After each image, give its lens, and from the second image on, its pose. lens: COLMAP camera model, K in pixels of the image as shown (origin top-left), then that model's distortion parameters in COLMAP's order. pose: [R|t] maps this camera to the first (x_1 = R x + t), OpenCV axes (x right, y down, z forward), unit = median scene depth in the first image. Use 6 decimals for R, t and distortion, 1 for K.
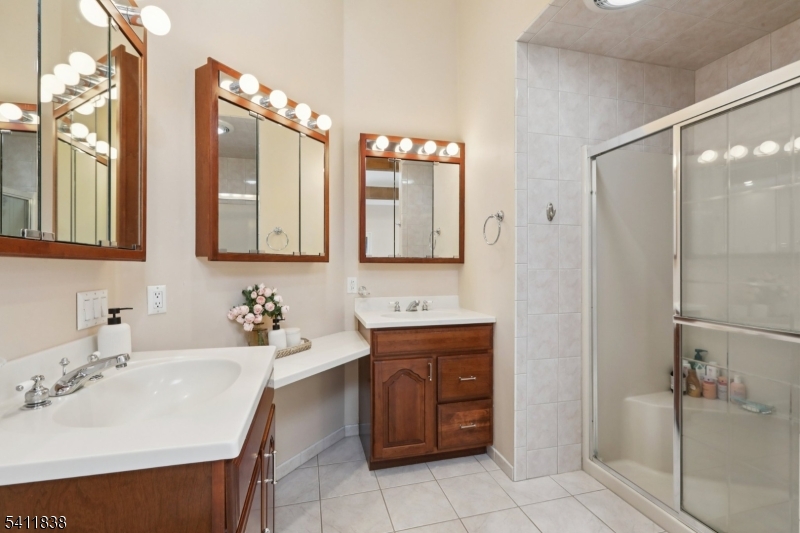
lens RADIAL K [[354.4, 0, 402.4], [0, 354.4, 265.5], [0, 0, 1]] dist [-0.001436, -0.000049]
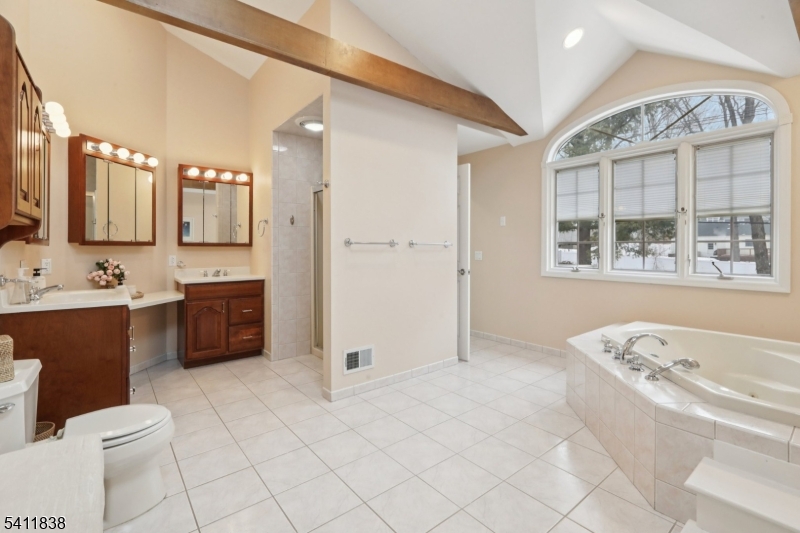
lens RADIAL K [[364.8, 0, 398.6], [0, 364.8, 246.5], [0, 0, 1]] dist [0.002571, 0.000197]
pose [[0.917534, 0.000848, 0.397656, 0.154130], [0.000681, 0.999993, -0.003706, 0.001147], [-0.397656, 0.003671, 0.917527, -1.017080]]
